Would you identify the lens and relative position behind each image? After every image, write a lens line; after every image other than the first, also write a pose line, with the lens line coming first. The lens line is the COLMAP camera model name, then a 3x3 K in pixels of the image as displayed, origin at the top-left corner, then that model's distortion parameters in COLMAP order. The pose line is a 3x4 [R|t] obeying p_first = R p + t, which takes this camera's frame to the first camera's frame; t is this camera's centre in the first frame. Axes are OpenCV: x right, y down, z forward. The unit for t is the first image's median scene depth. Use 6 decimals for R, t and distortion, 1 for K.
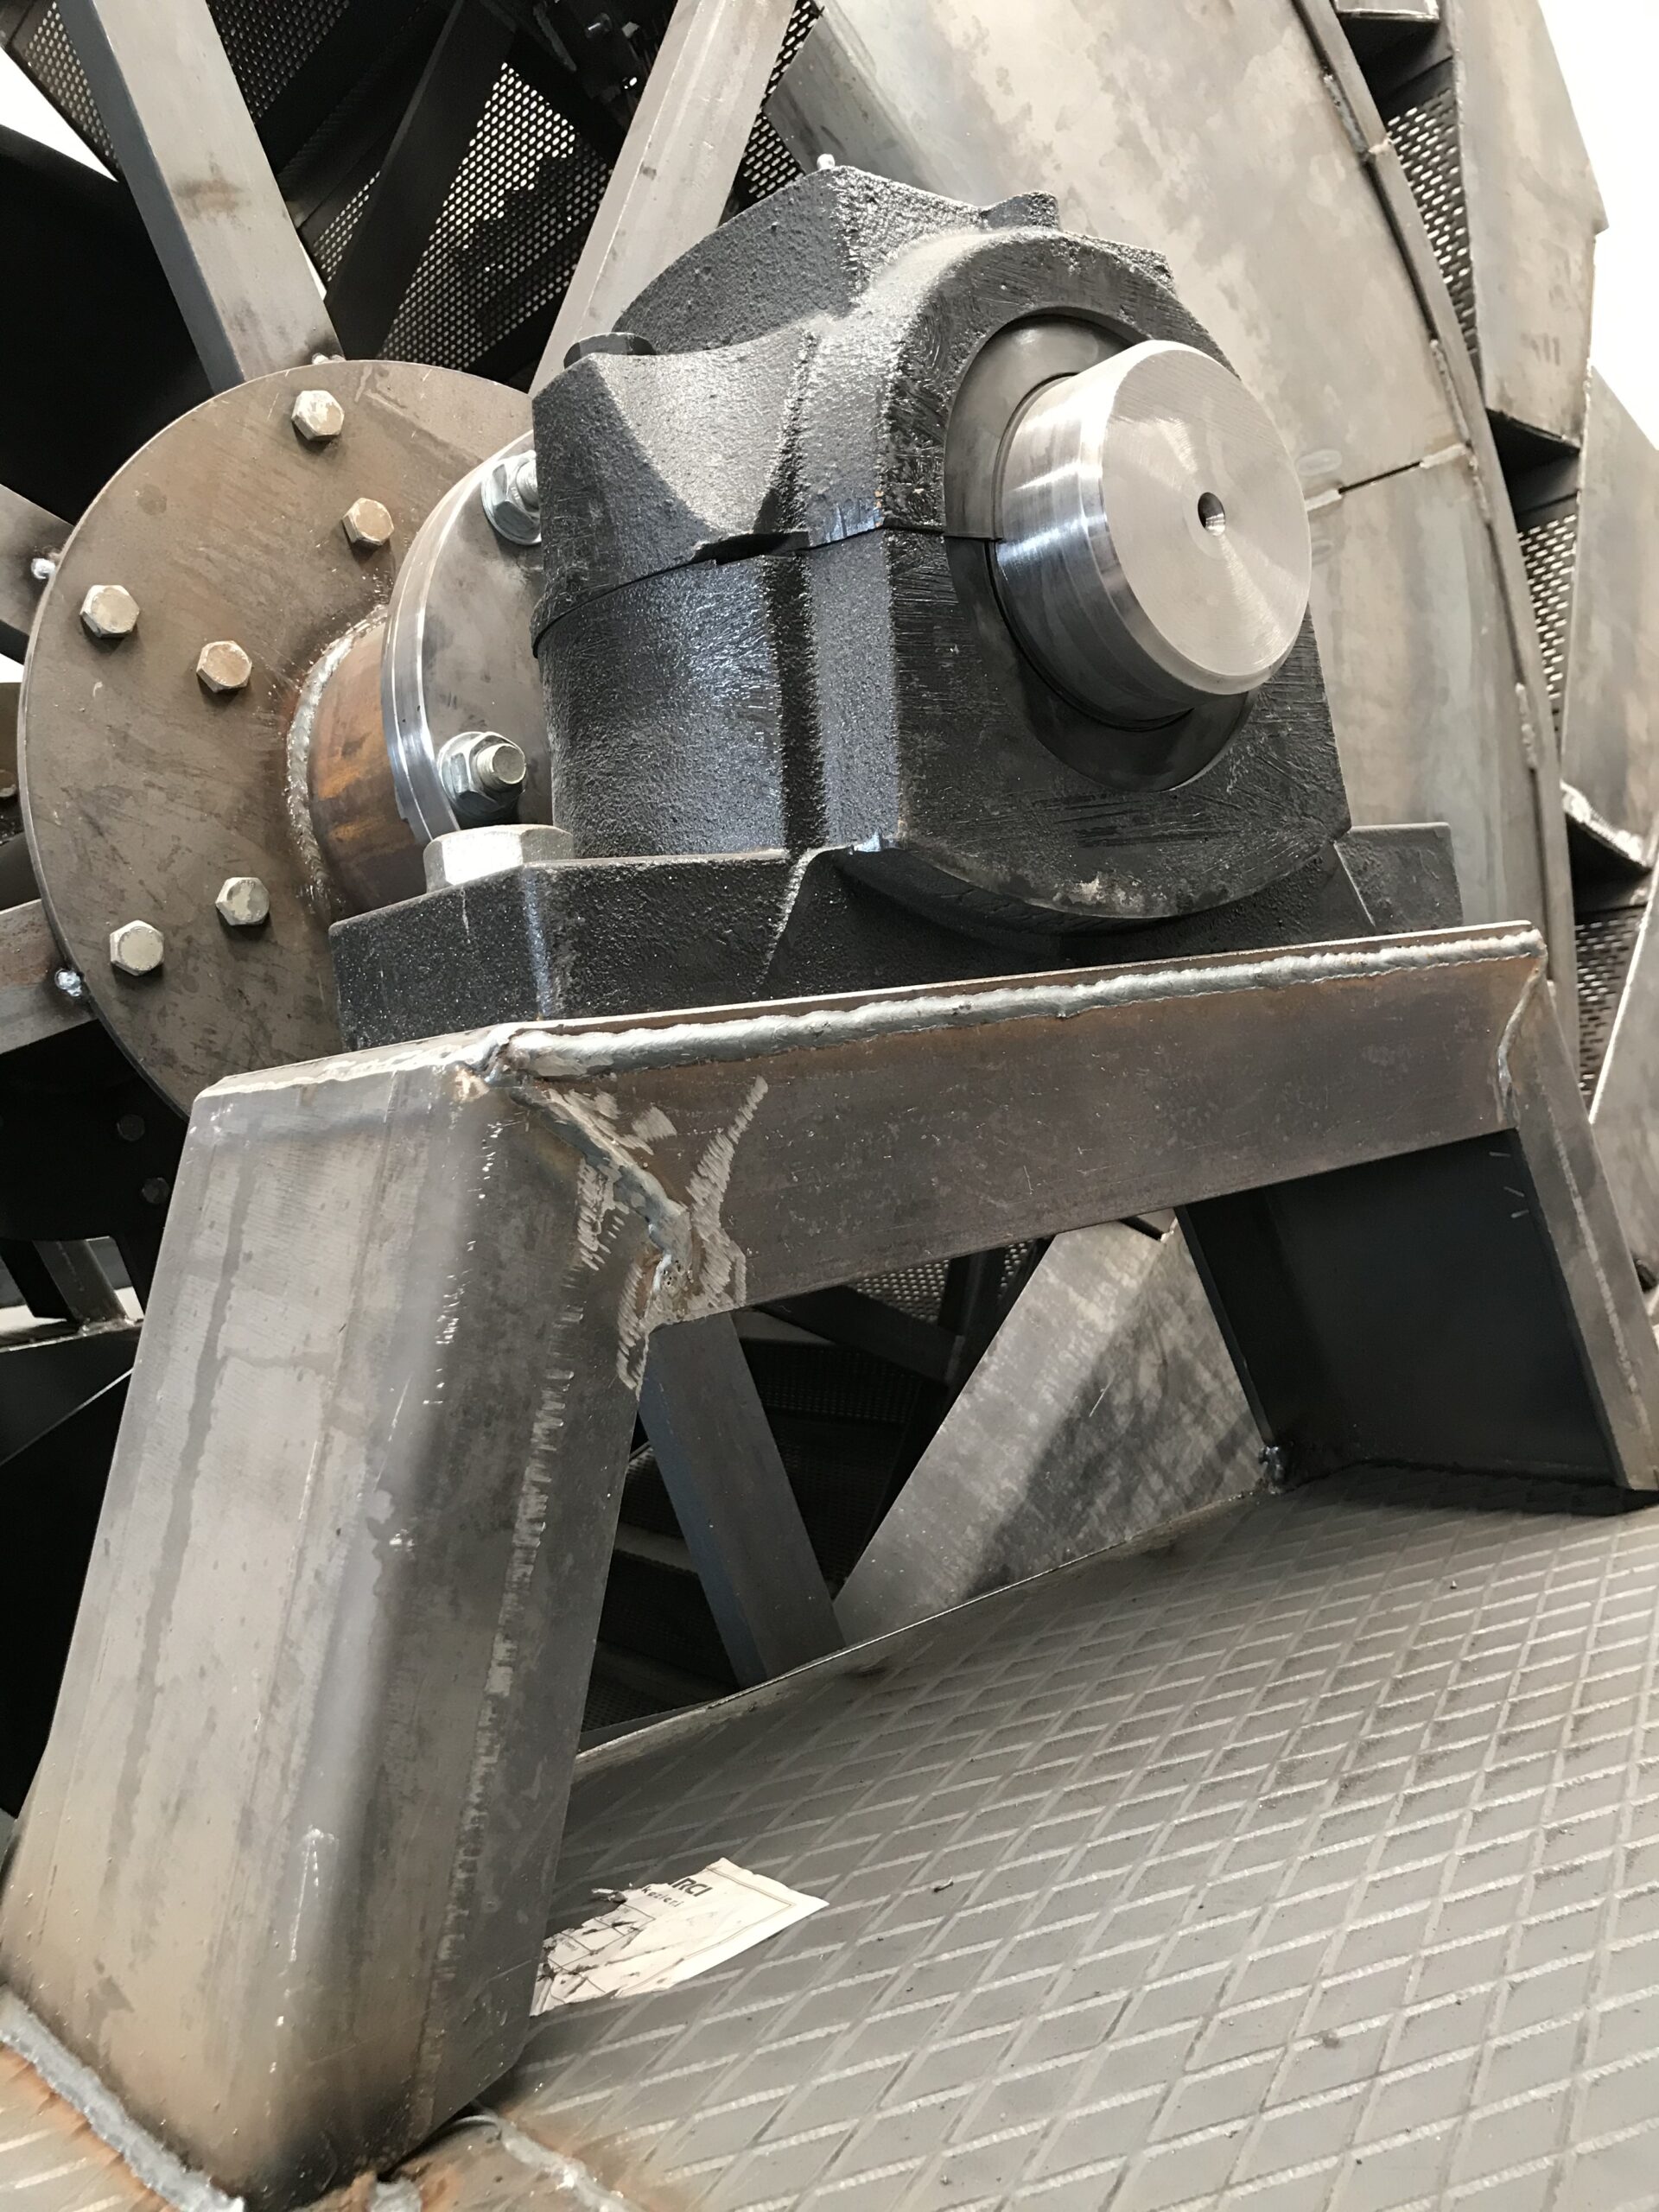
lens RADIAL K [[1805.4, 0, 824.5], [0, 1805.4, 1100.2], [0, 0, 1]] dist [-0.008027, -0.004417]
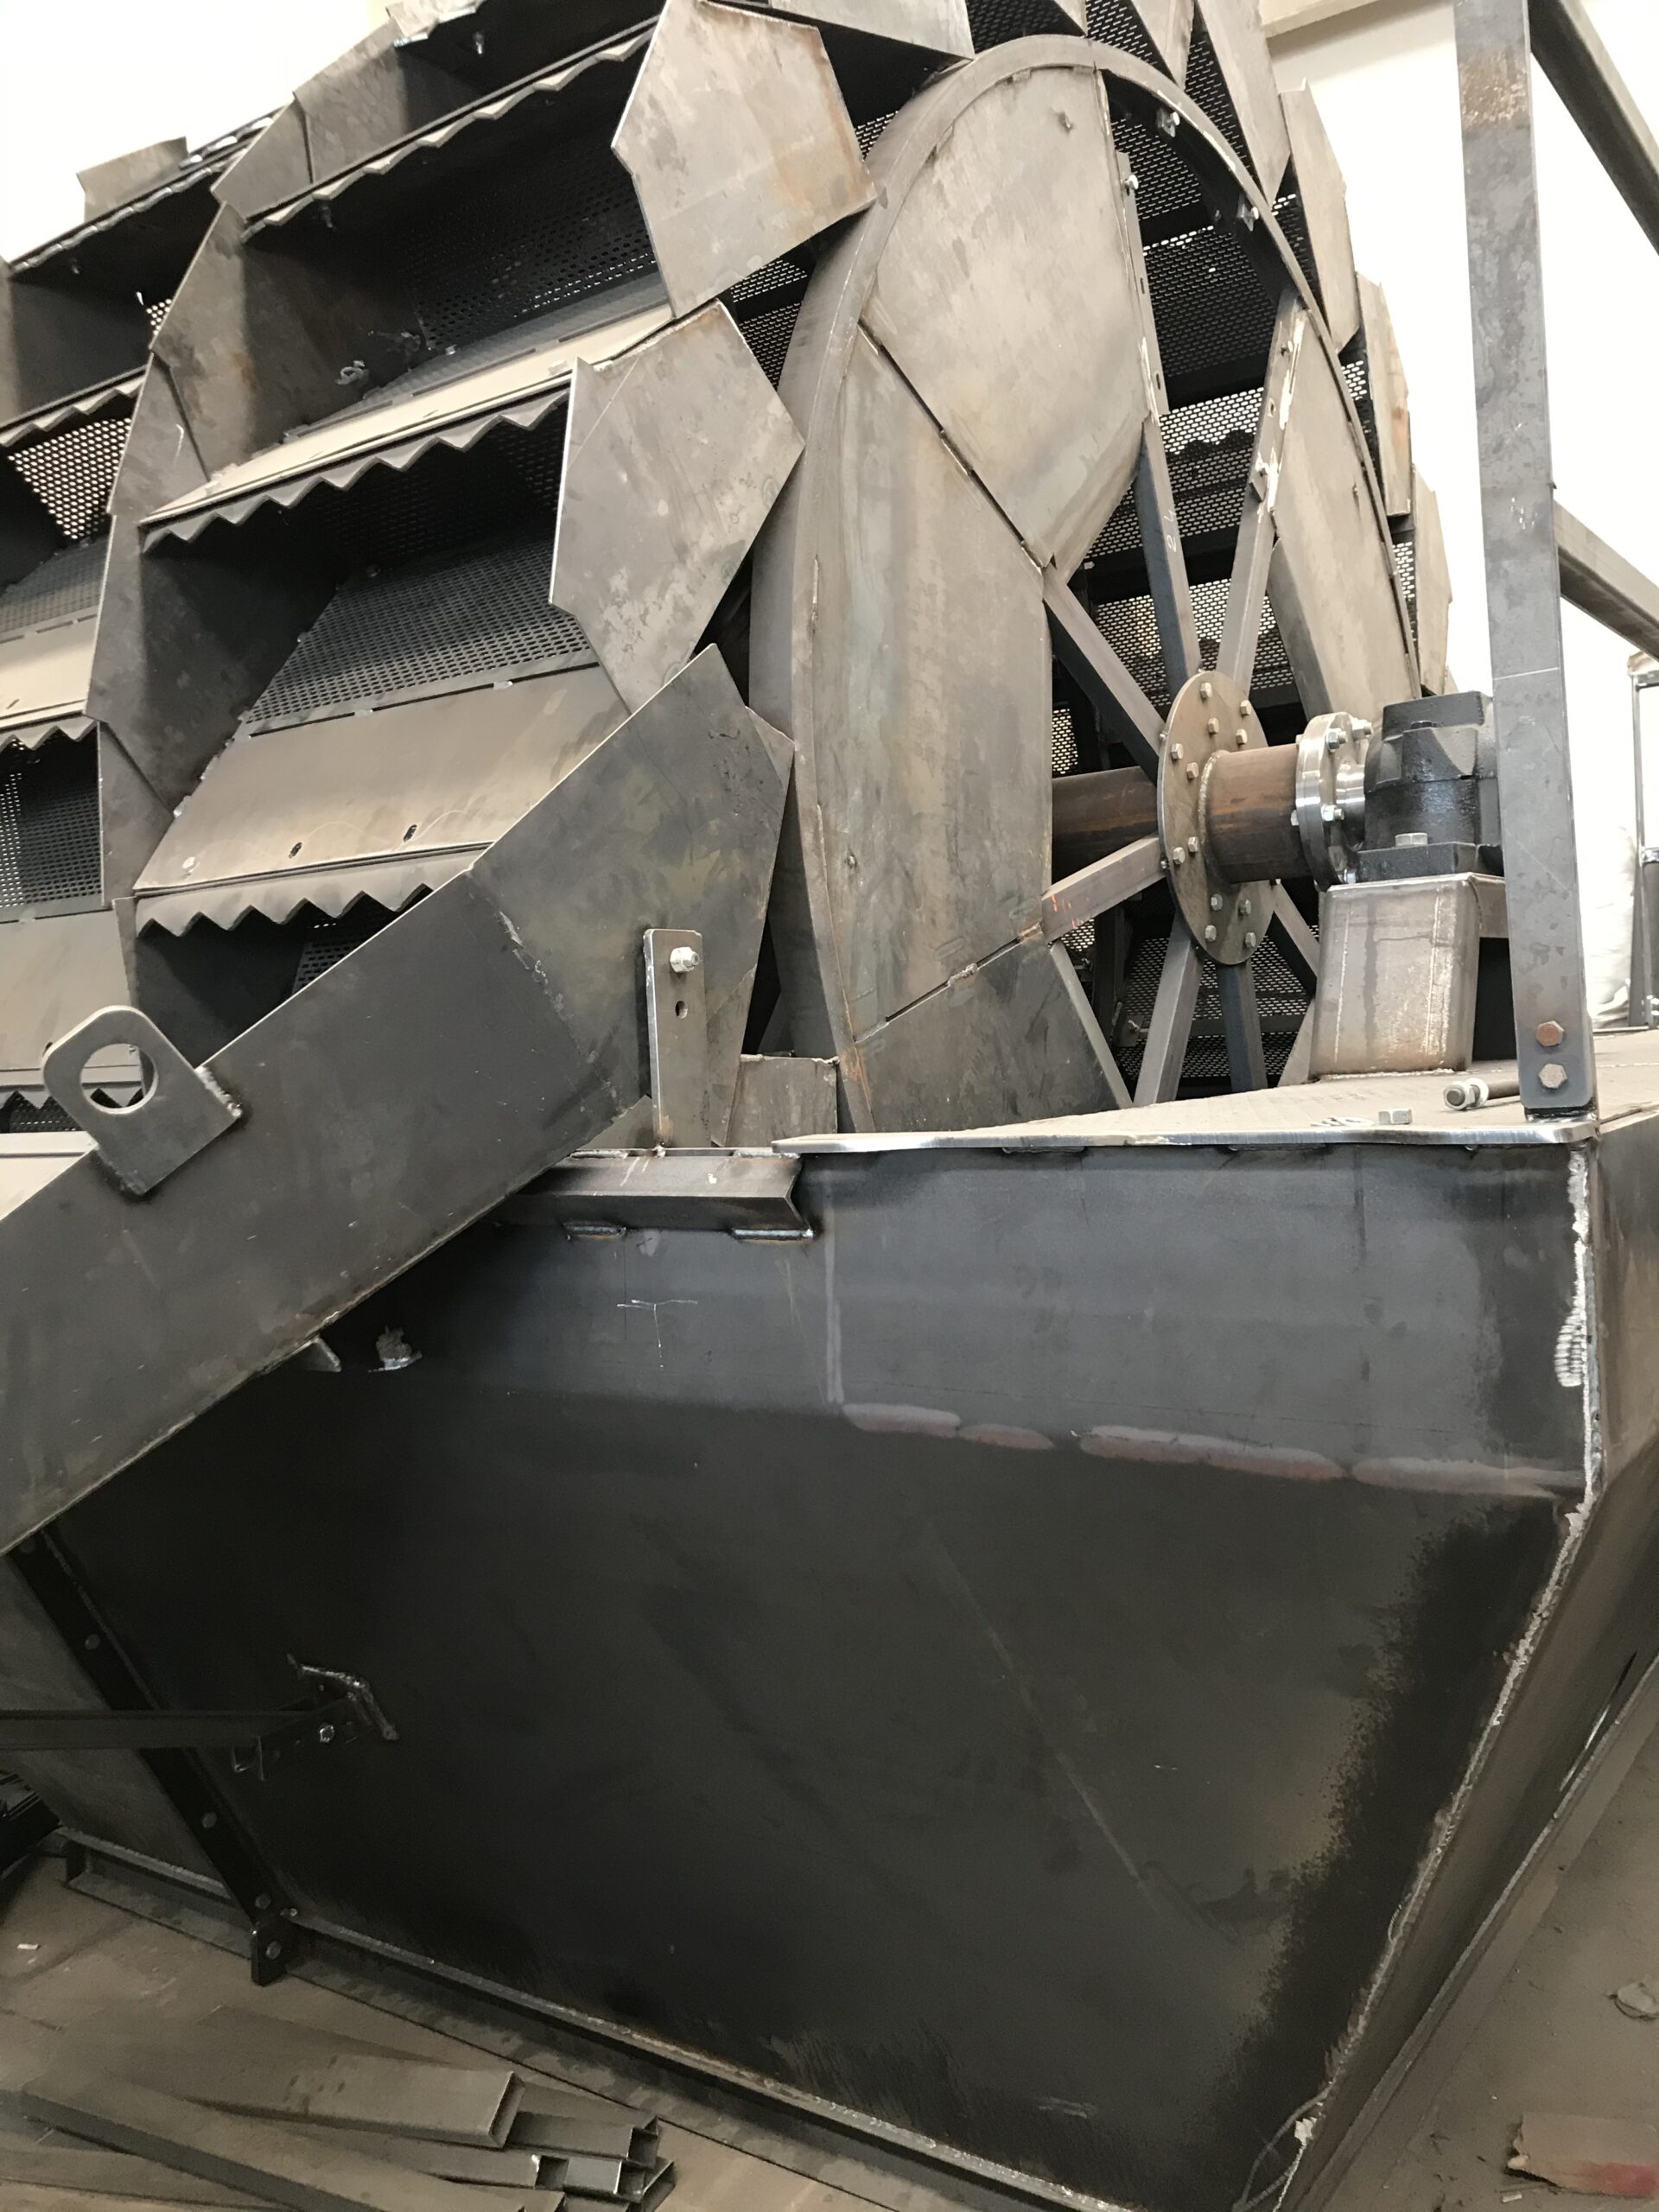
lens RADIAL K [[1805.4, 0, 833.7], [0, 1805.4, 1108.0], [0, 0, 1]] dist [-0.008027, -0.004417]
pose [[0.958965, 0.060719, 0.276947, -1.772416], [-0.056892, 0.998141, -0.021841, 0.454388], [-0.277758, 0.005189, 0.960637, -1.851855]]
